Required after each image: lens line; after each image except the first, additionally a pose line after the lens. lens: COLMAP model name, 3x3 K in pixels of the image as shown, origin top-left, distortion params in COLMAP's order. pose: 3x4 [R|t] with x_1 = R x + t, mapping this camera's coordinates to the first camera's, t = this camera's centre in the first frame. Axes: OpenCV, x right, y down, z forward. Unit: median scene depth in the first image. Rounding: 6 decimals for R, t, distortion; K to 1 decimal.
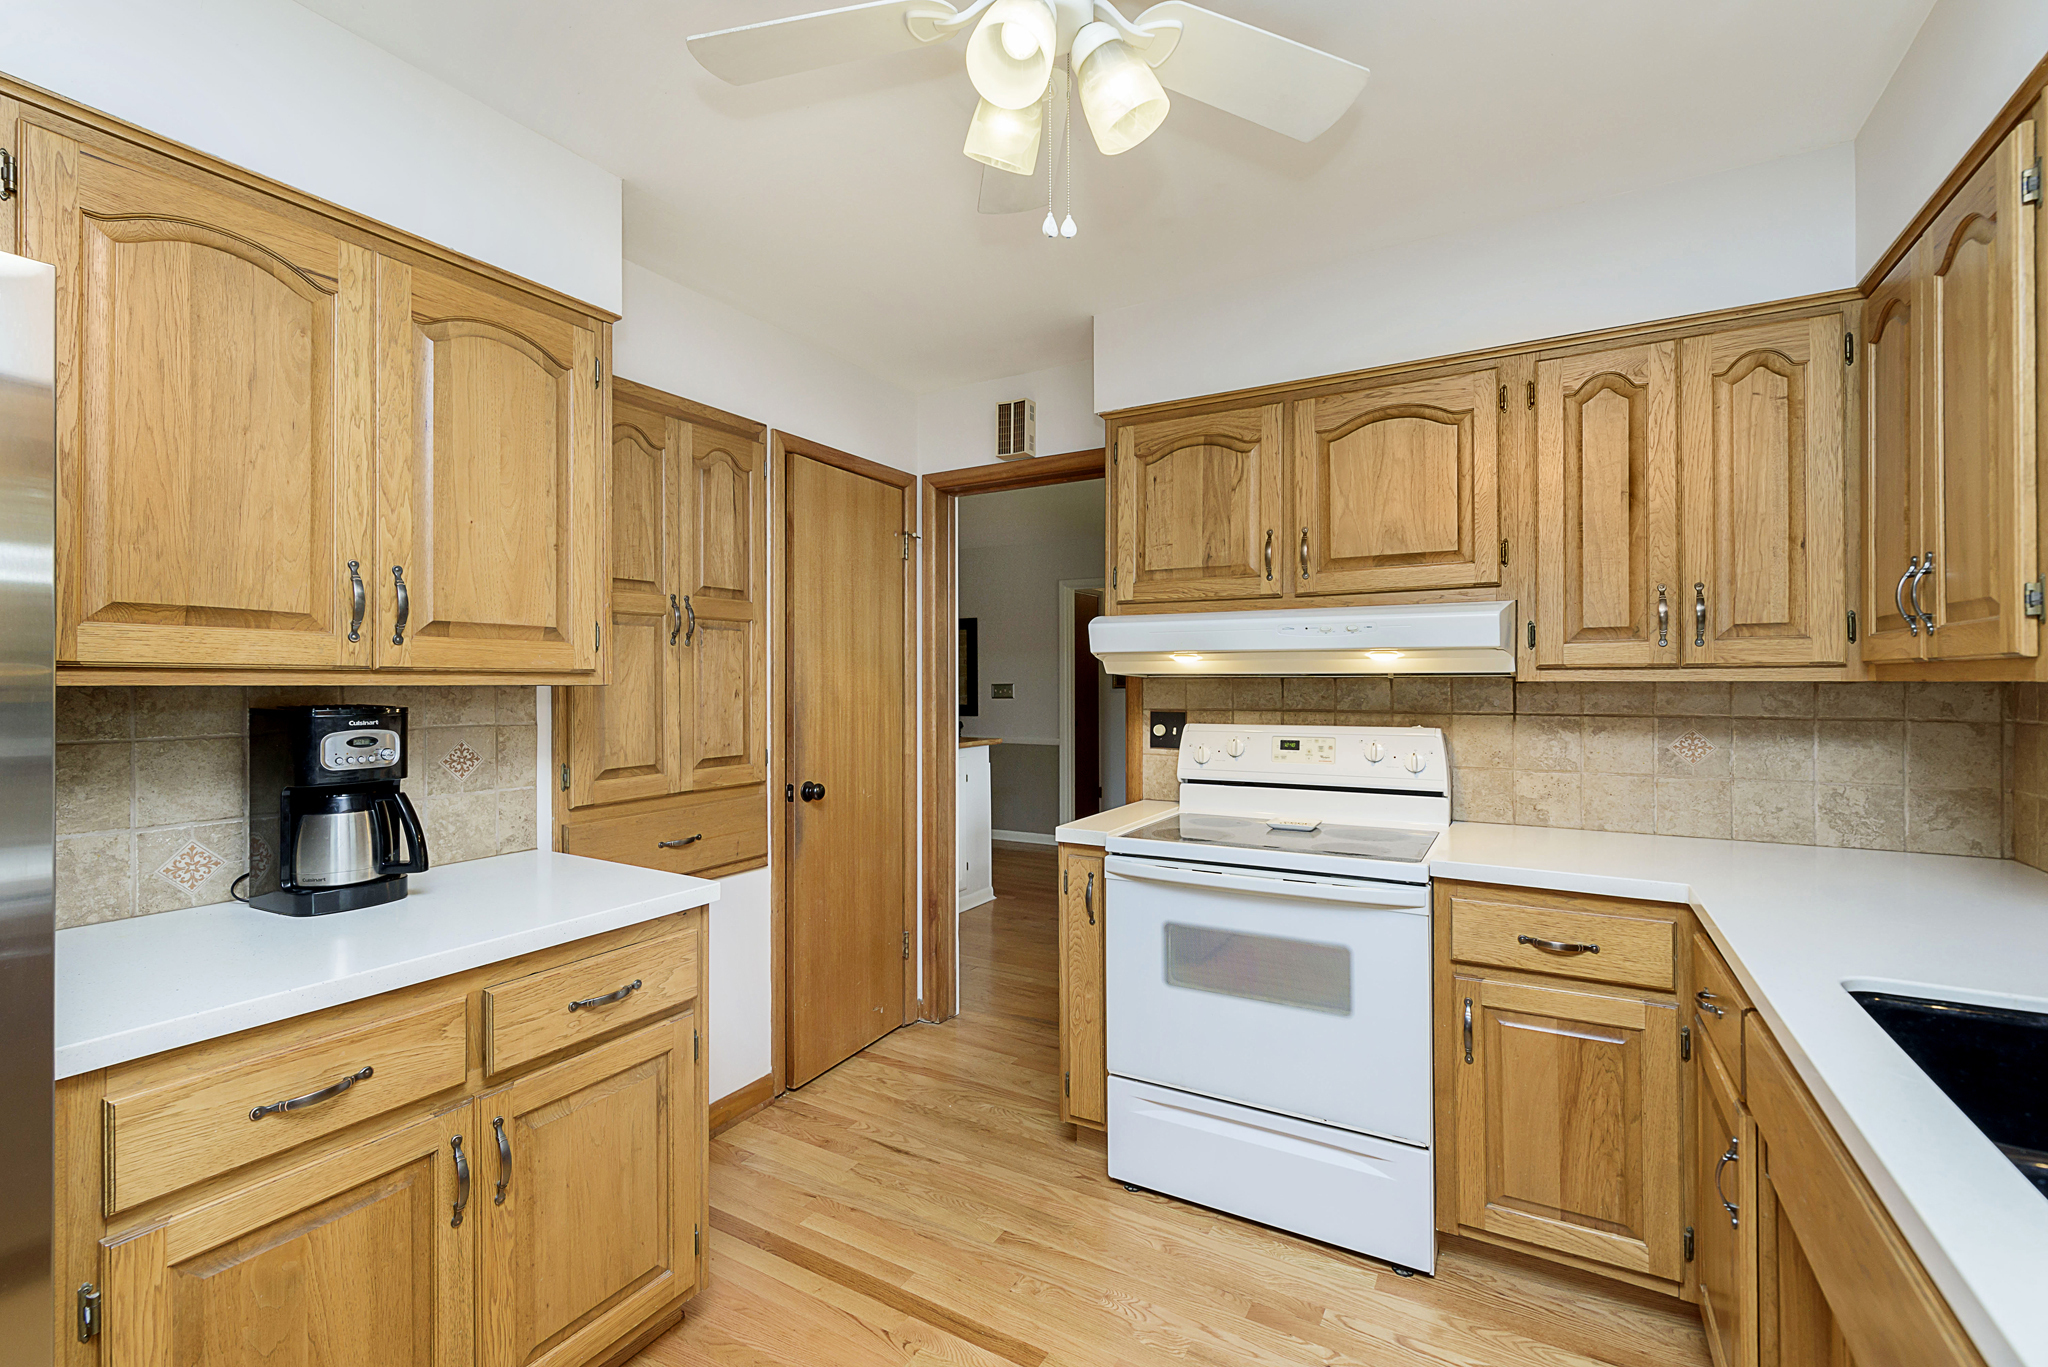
lens RADIAL K [[908.2, 0, 963.7], [0, 908.2, 678.7], [0, 0, 1]] dist [-0.002456, -0.000247]
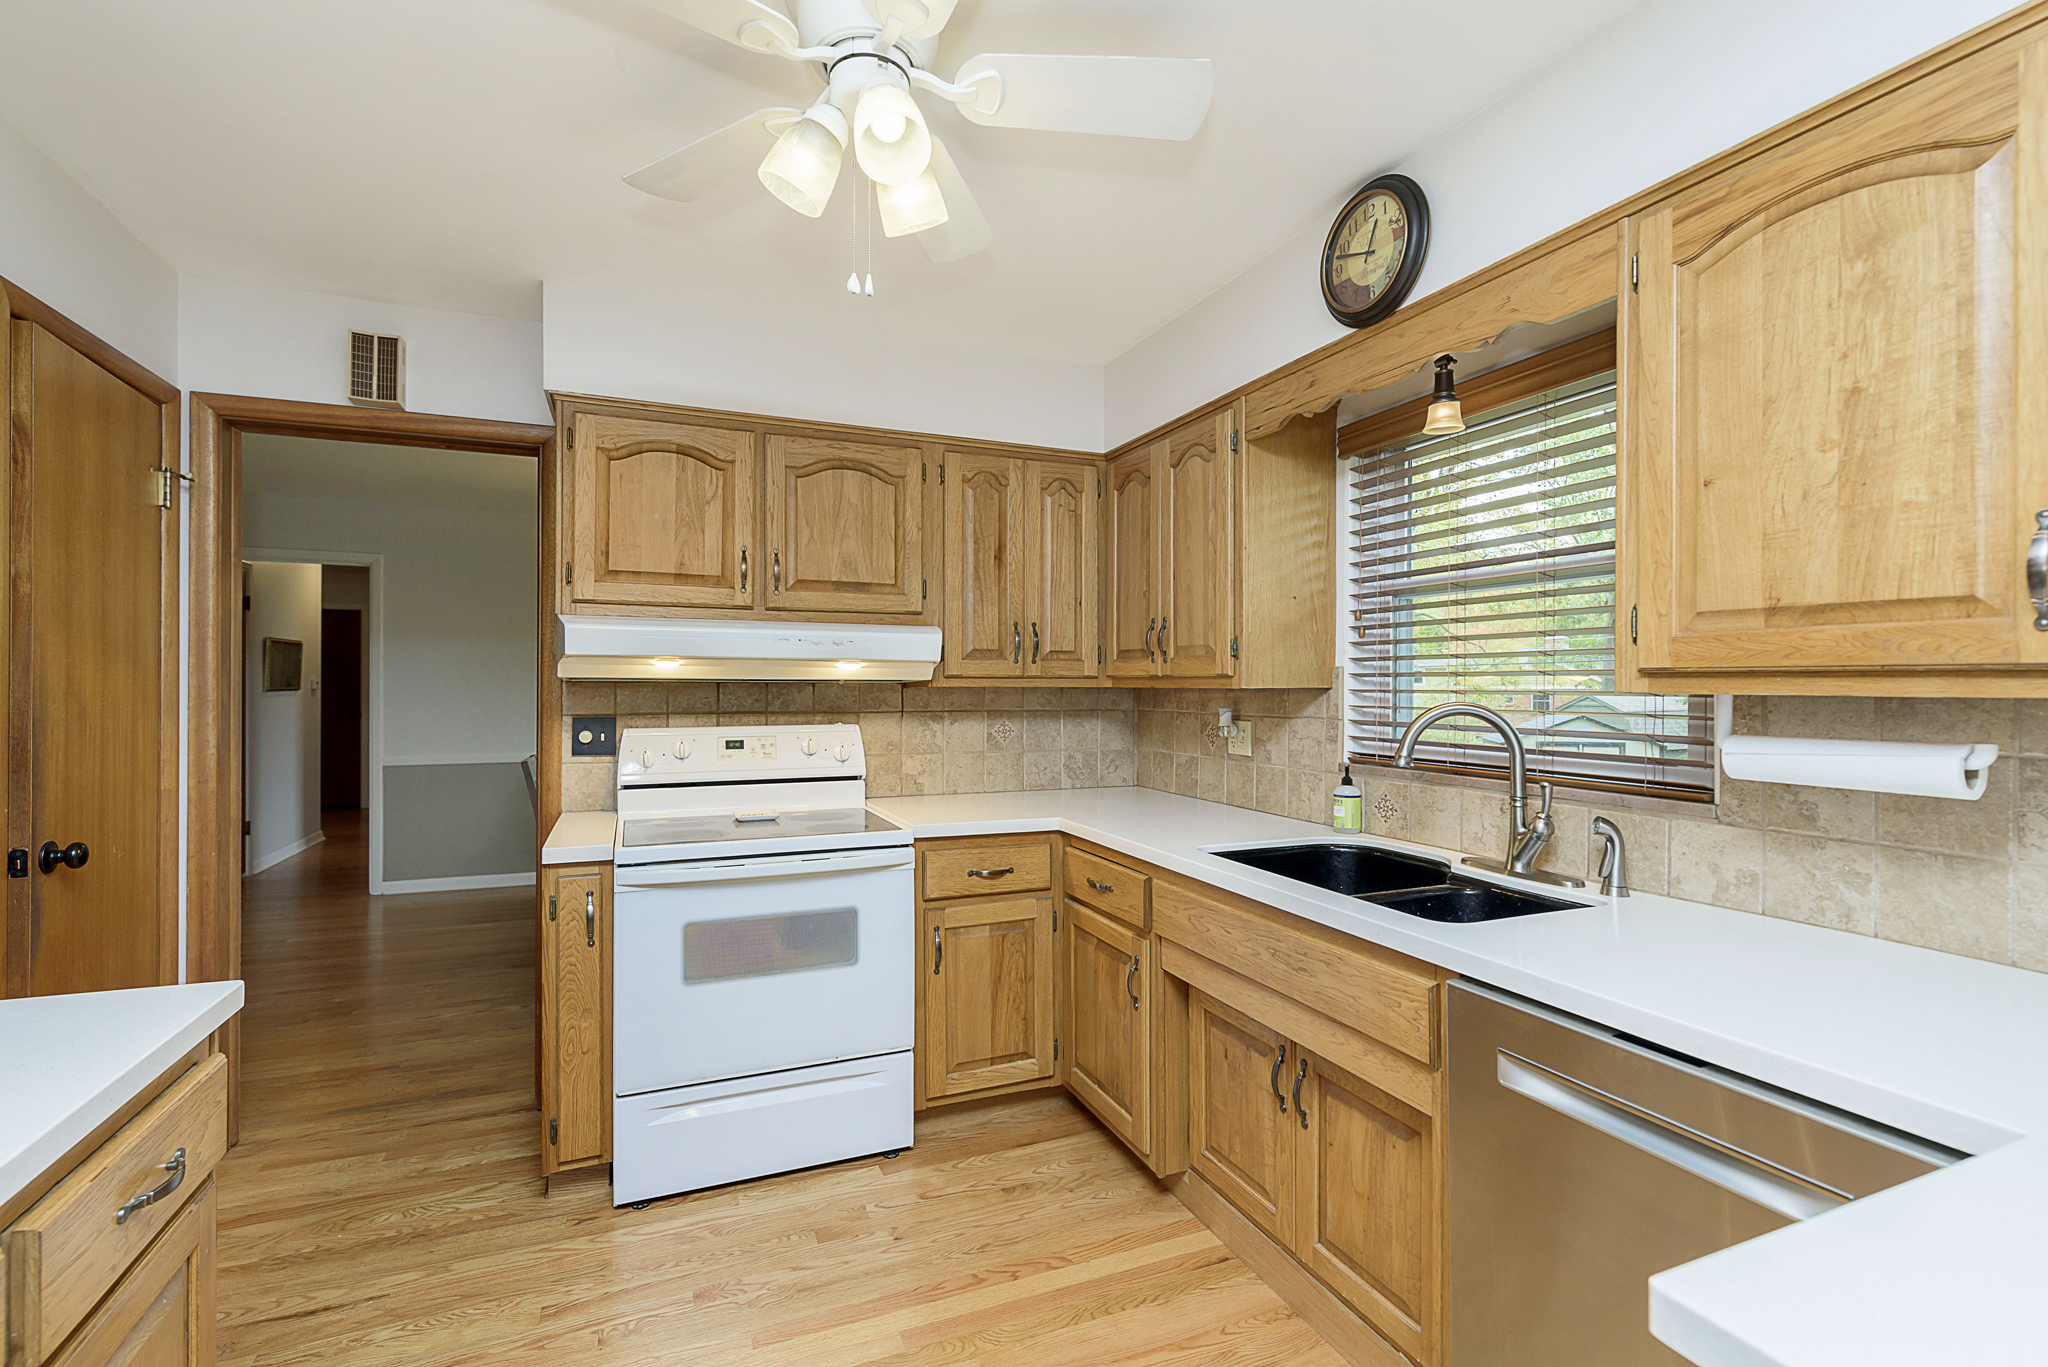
lens RADIAL K [[922.4, 0, 1017.1], [0, 922.4, 682.3], [0, 0, 1]] dist [0.000410, 0.000529]
pose [[0.586671, 0.004544, 0.809813, -0.382122], [-0.006799, 0.999977, -0.000685, -0.003335], [-0.809797, -0.005104, 0.586688, 0.092254]]
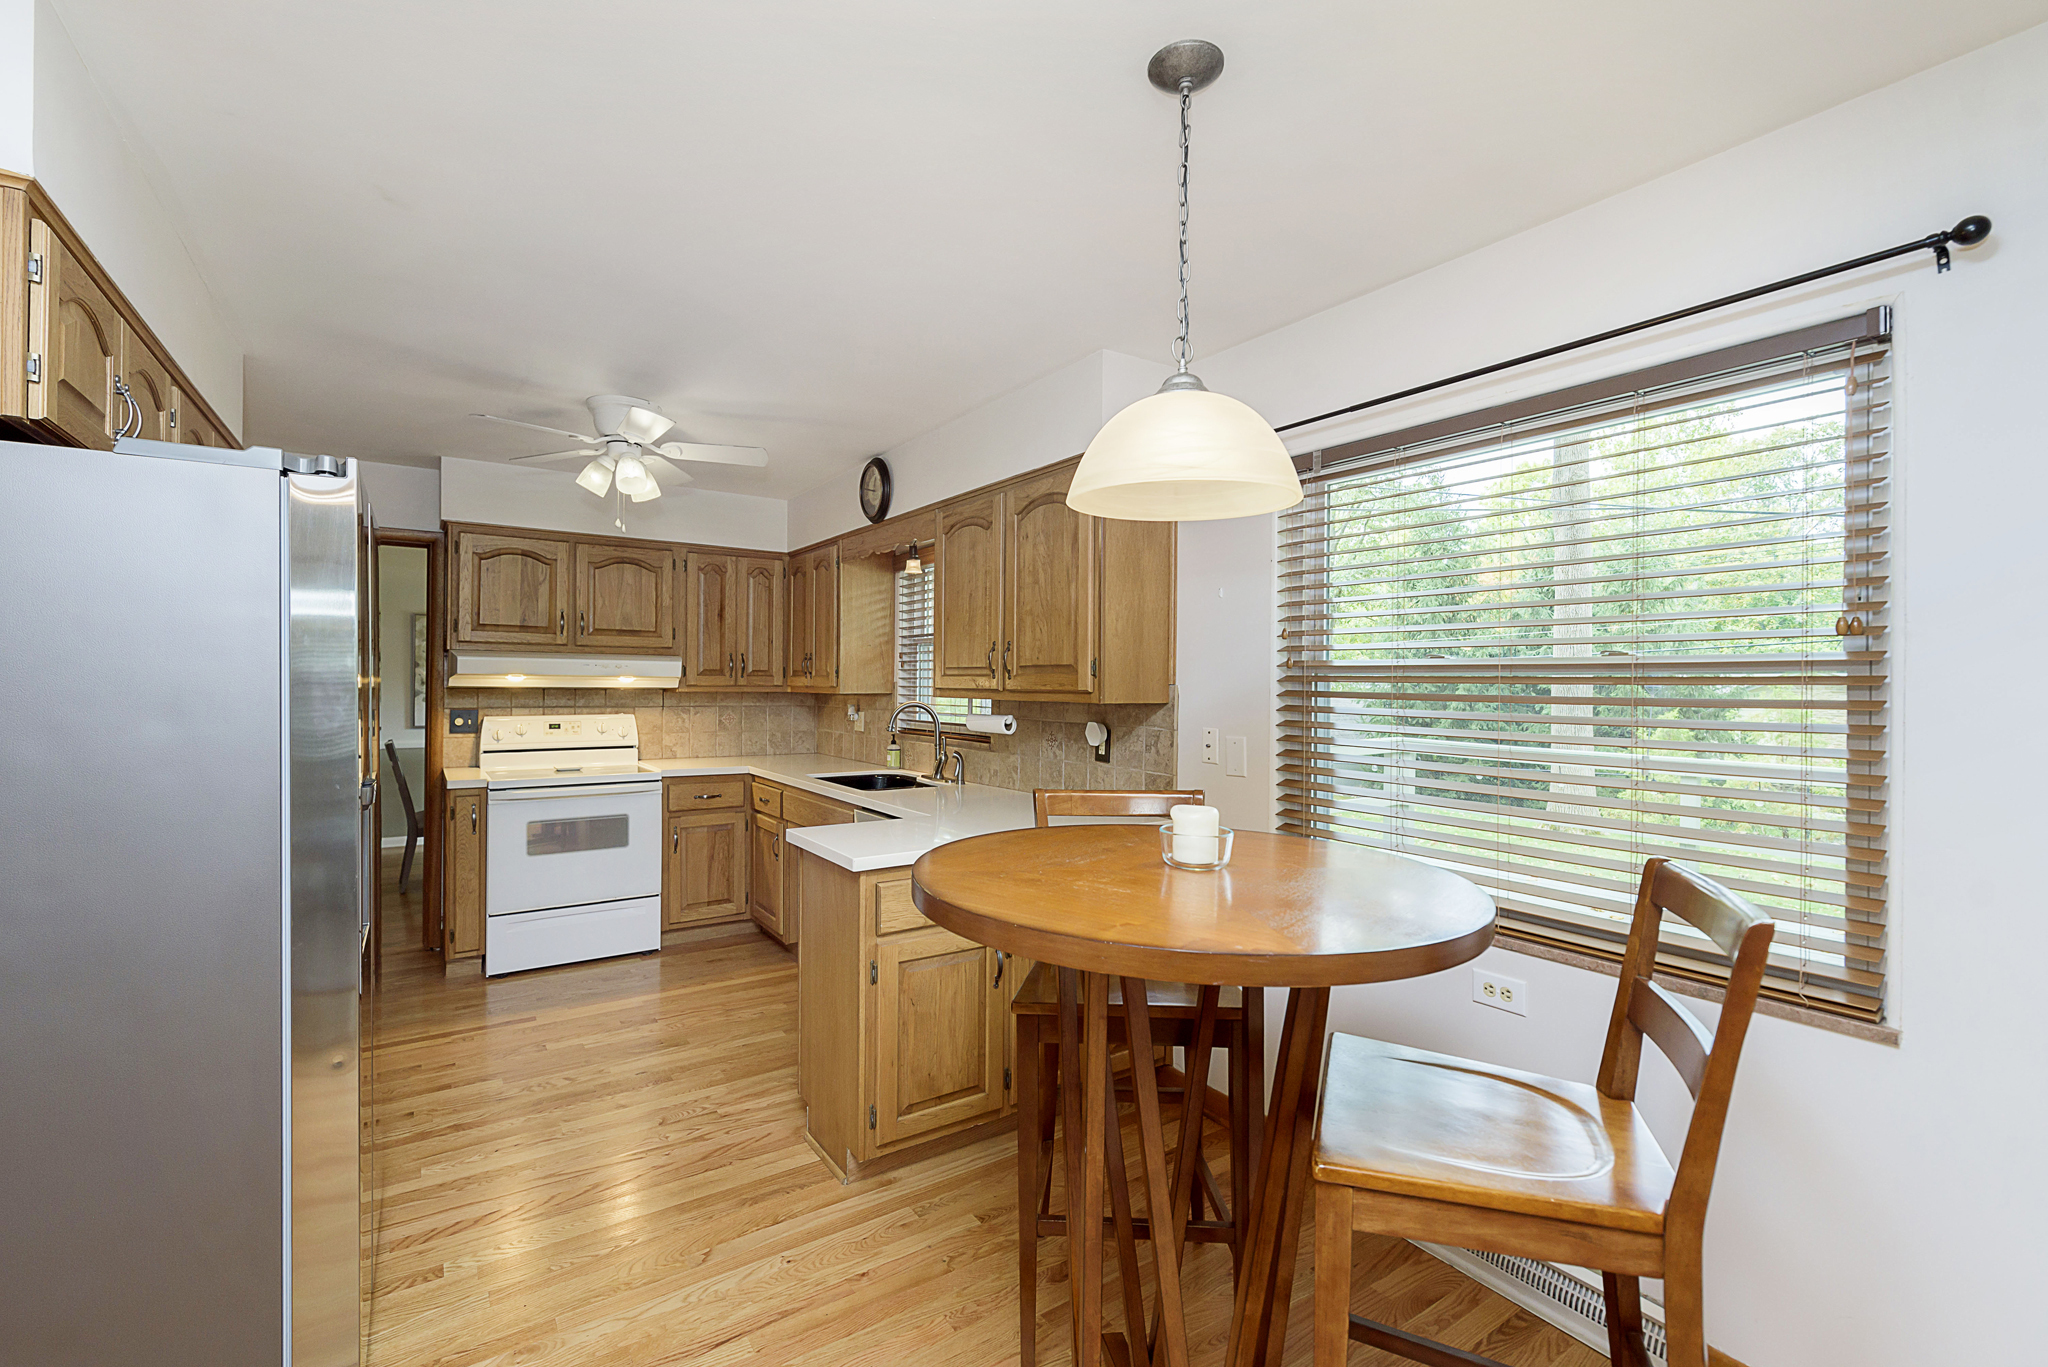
lens RADIAL K [[908.2, 0, 963.7], [0, 908.2, 678.7], [0, 0, 1]] dist [-0.002456, -0.000247]
pose [[0.461573, 0.010032, 0.887045, -0.973234], [-0.011082, 0.999923, -0.005541, -0.022550], [-0.887033, -0.007273, 0.461649, -0.612599]]
